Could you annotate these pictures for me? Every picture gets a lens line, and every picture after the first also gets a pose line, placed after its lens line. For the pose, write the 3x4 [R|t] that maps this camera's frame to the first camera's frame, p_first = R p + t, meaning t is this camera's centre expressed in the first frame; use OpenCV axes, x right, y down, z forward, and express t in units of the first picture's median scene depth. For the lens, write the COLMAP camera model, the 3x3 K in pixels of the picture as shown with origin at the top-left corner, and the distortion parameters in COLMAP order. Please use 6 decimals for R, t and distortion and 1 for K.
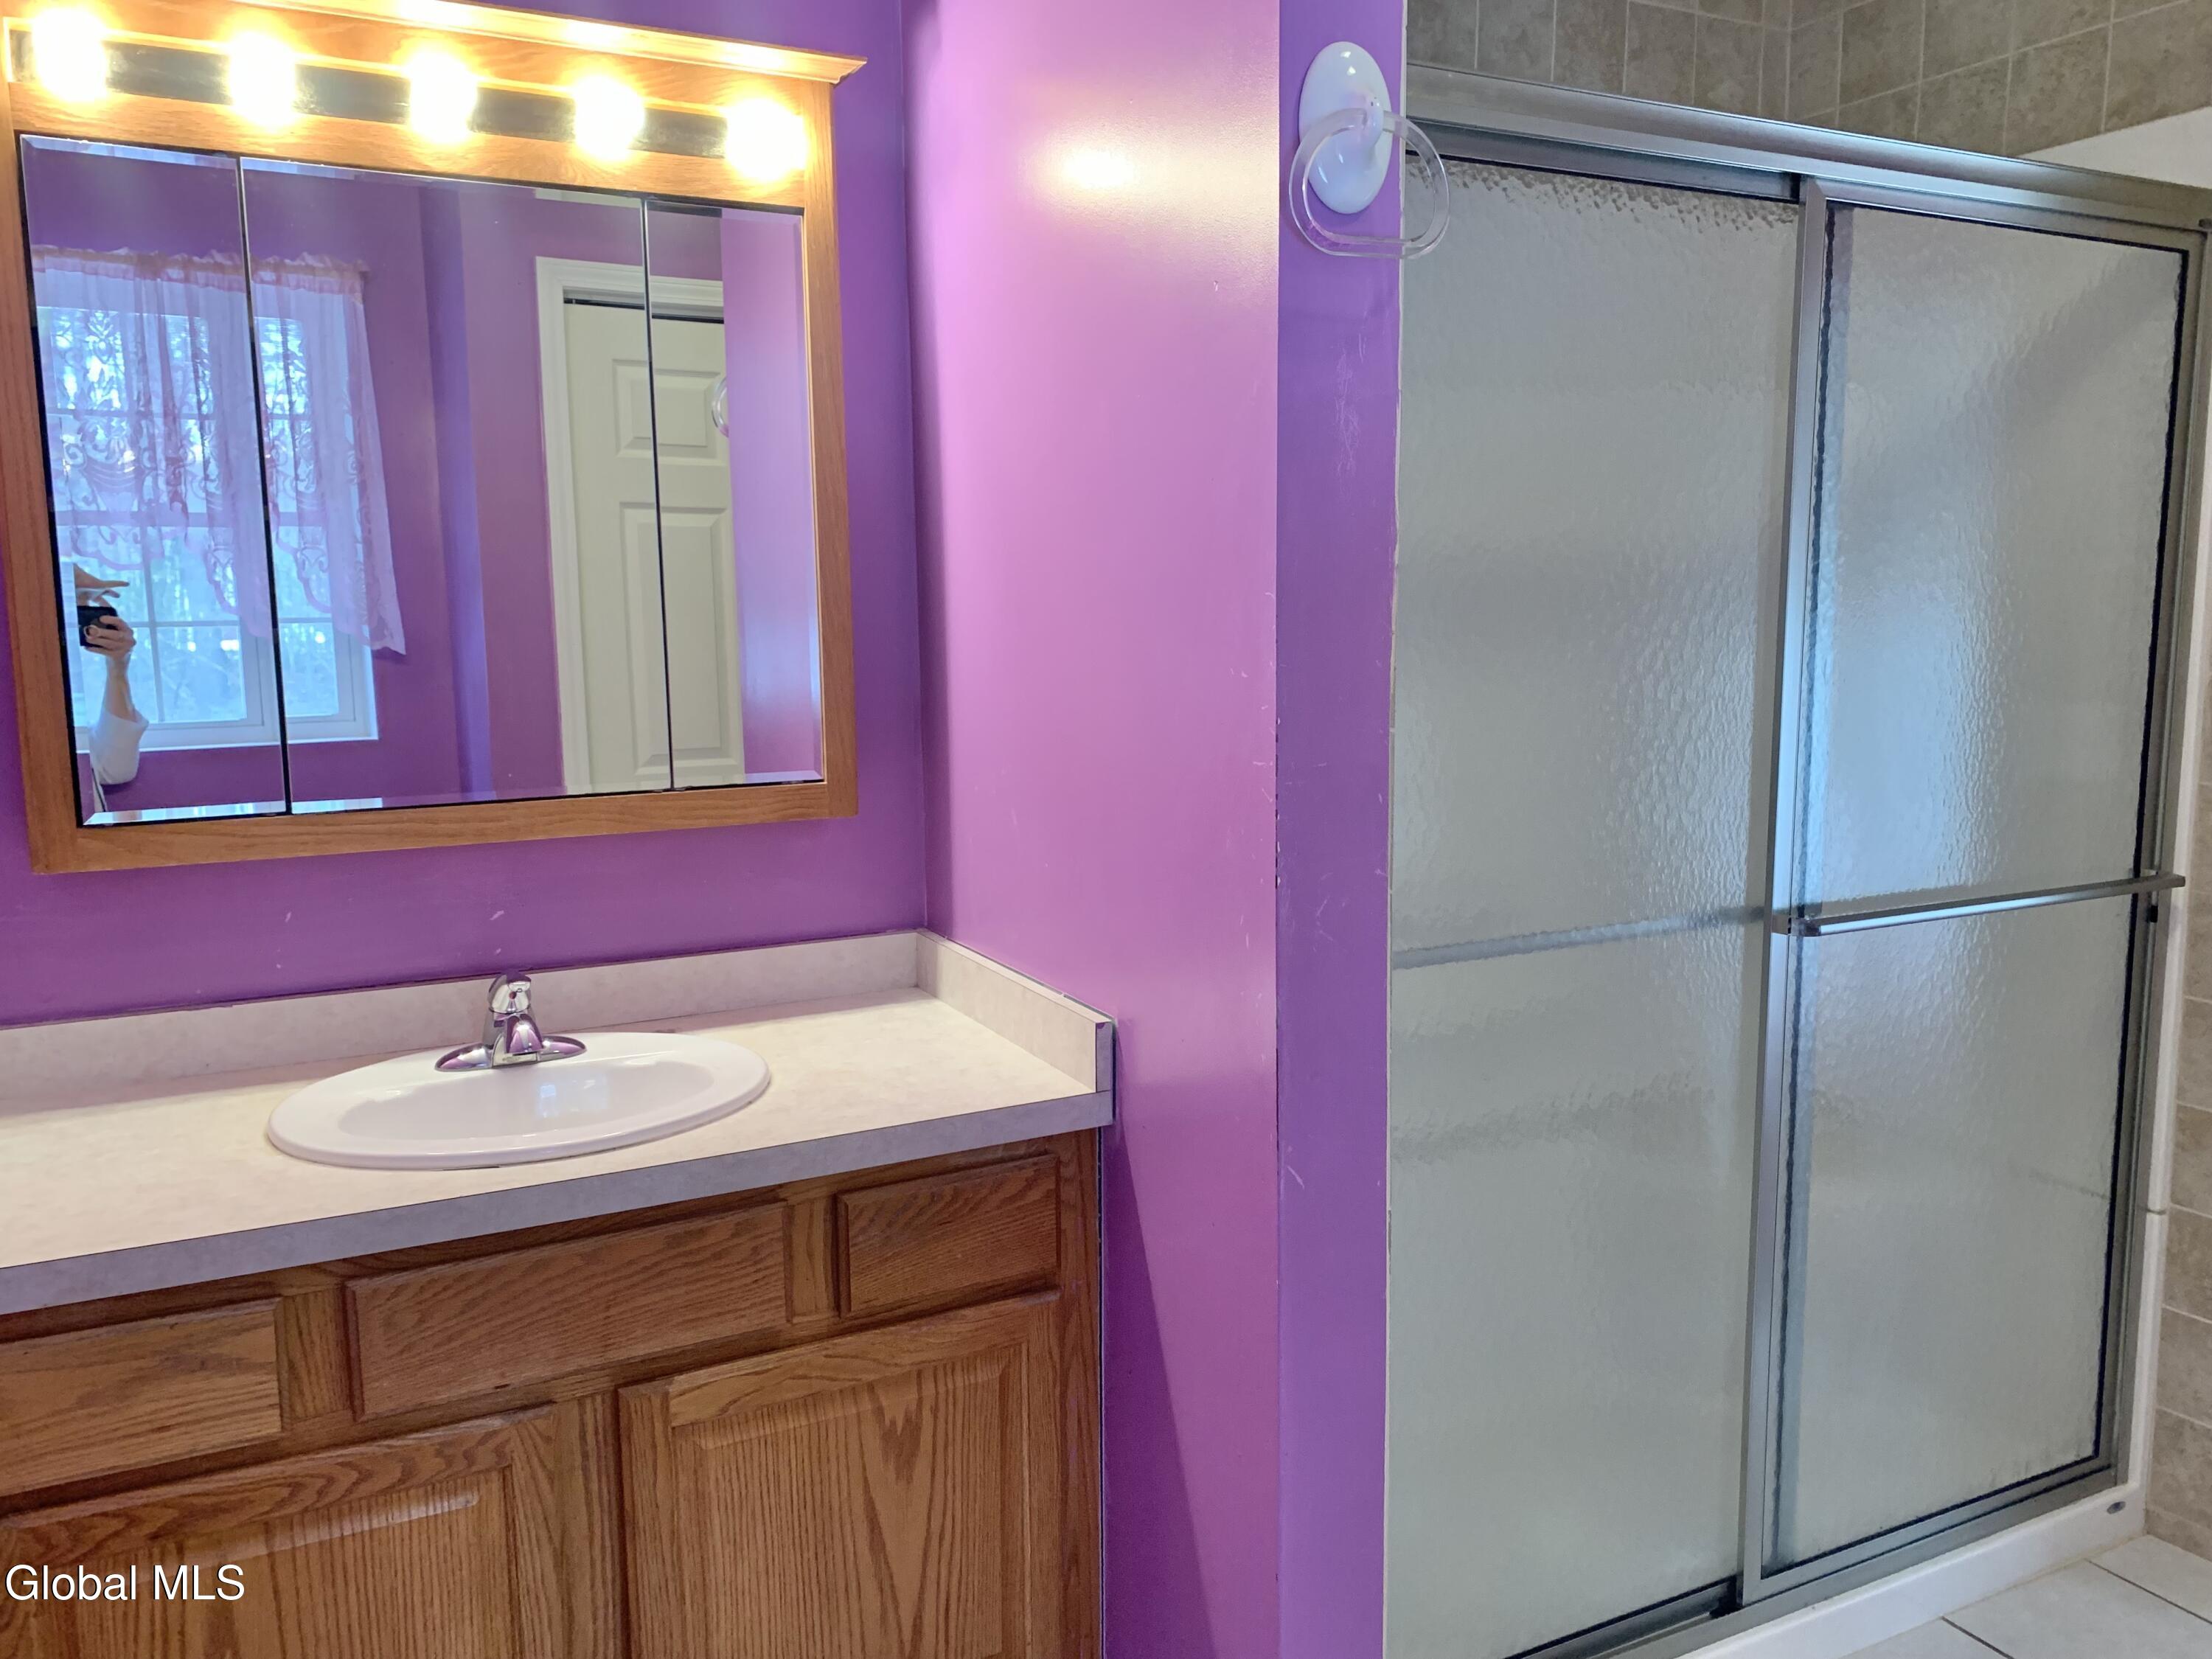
lens RADIAL K [[1637.6, 0, 1106.0], [0, 1637.6, 829.5], [0, 0, 1]] dist [-0.006228, -0.003592]
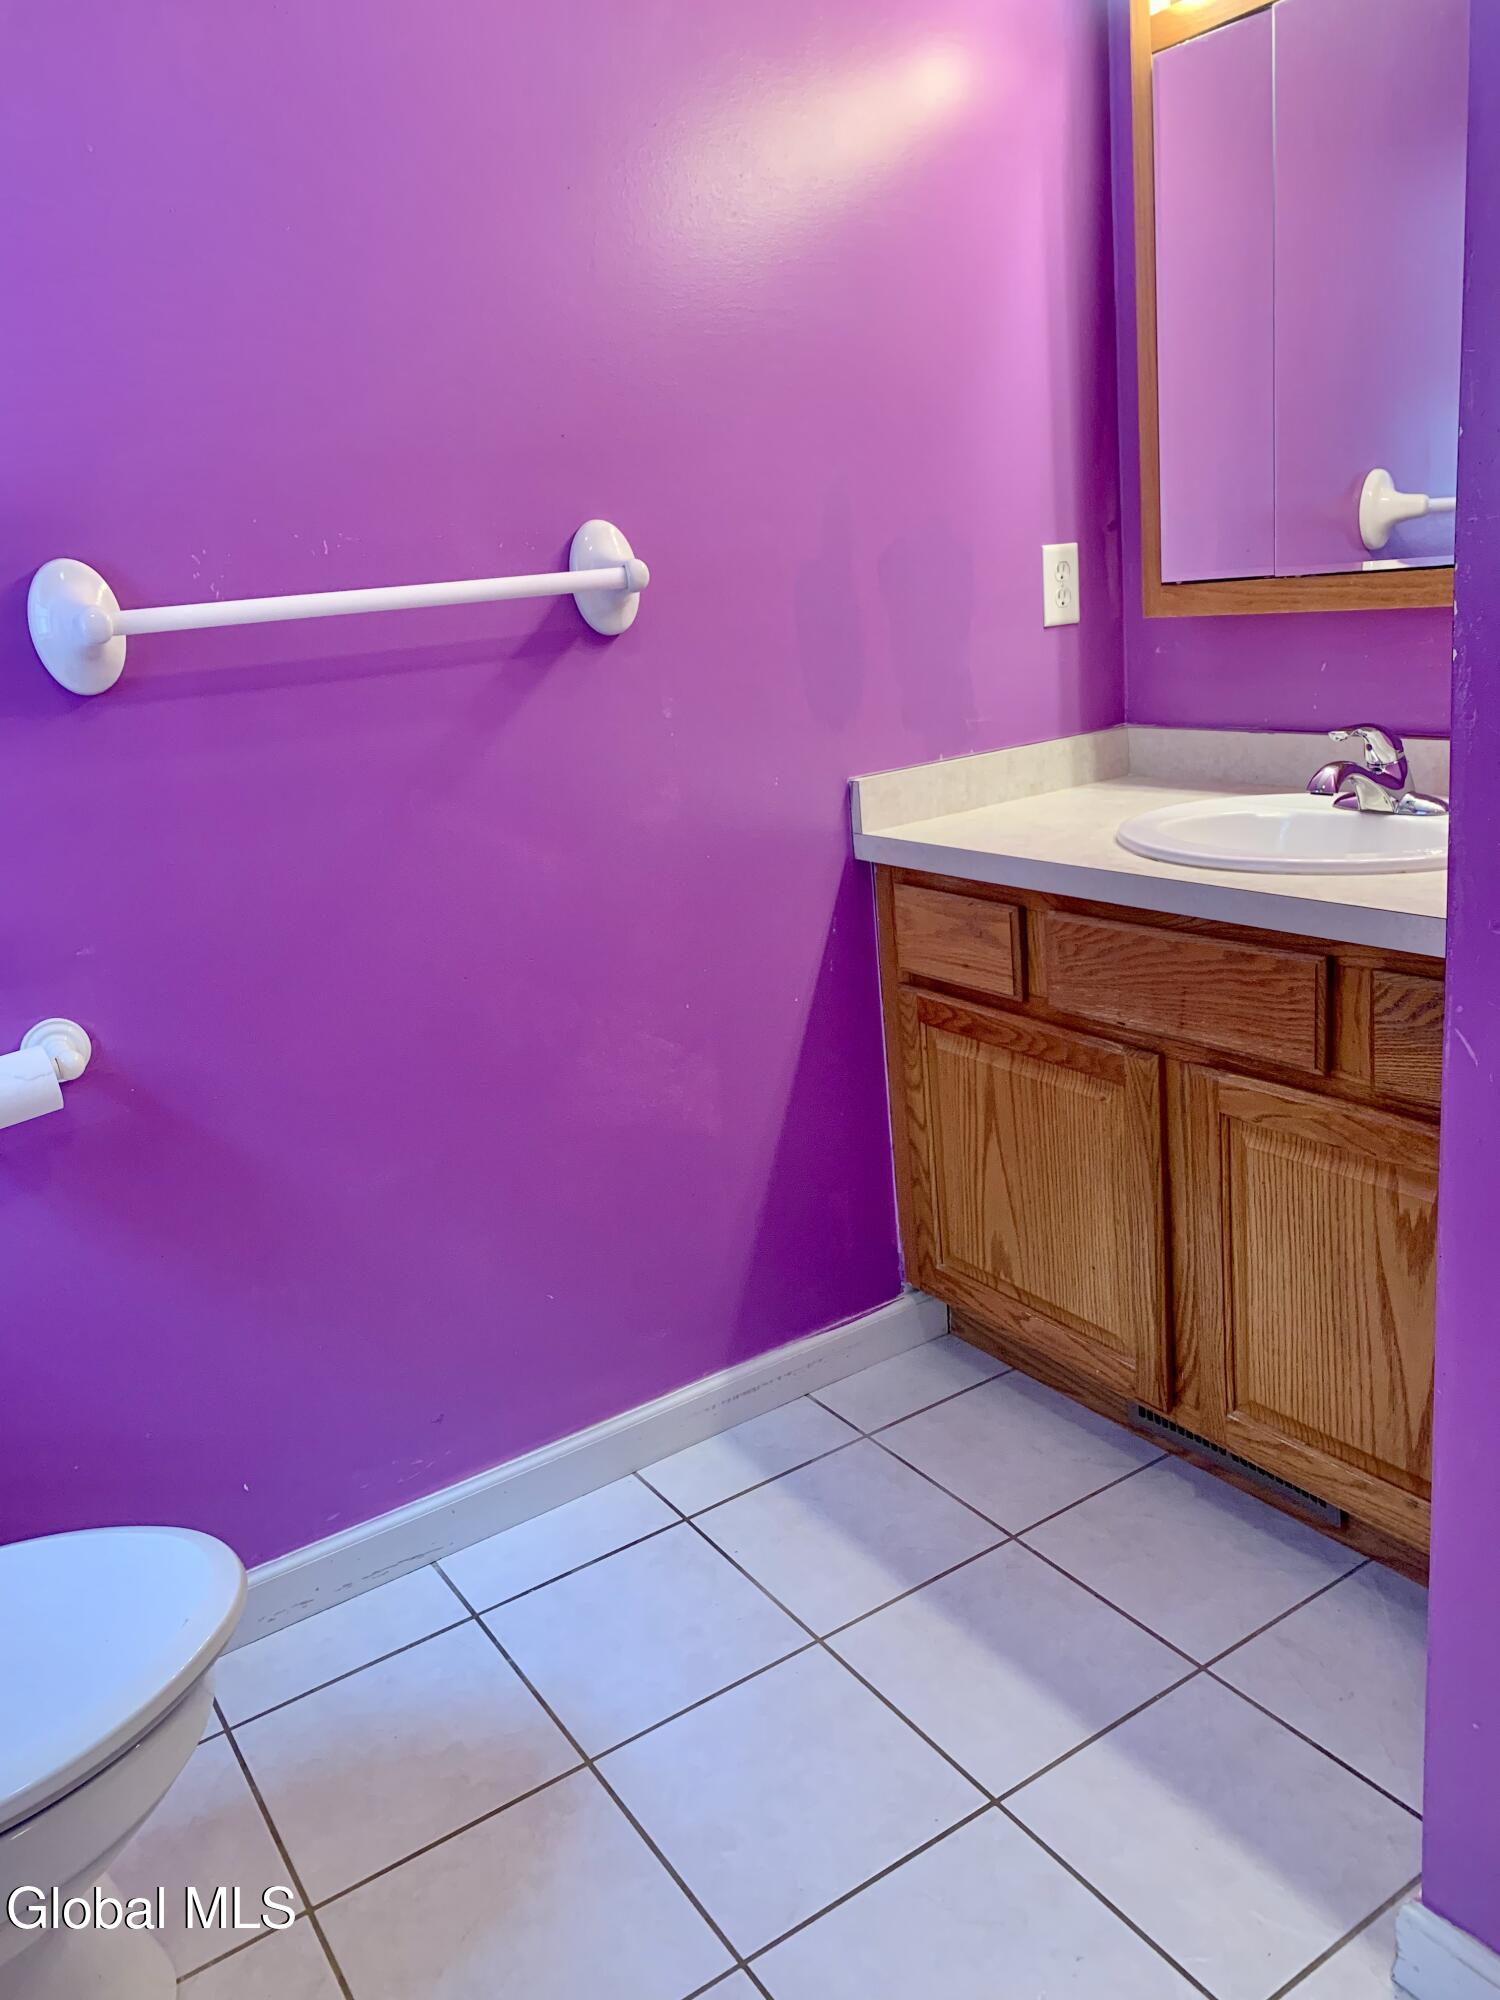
lens RADIAL K [[1509.9, 0, 750.0], [0, 1509.9, 1000.0], [0, 0, 1]] dist [0.073788, -0.092167]
pose [[0.116844, 0.270804, -0.955517, 0.696713], [-0.045726, 0.962554, 0.267207, 0.008896], [0.992097, 0.012470, 0.124852, 0.505352]]
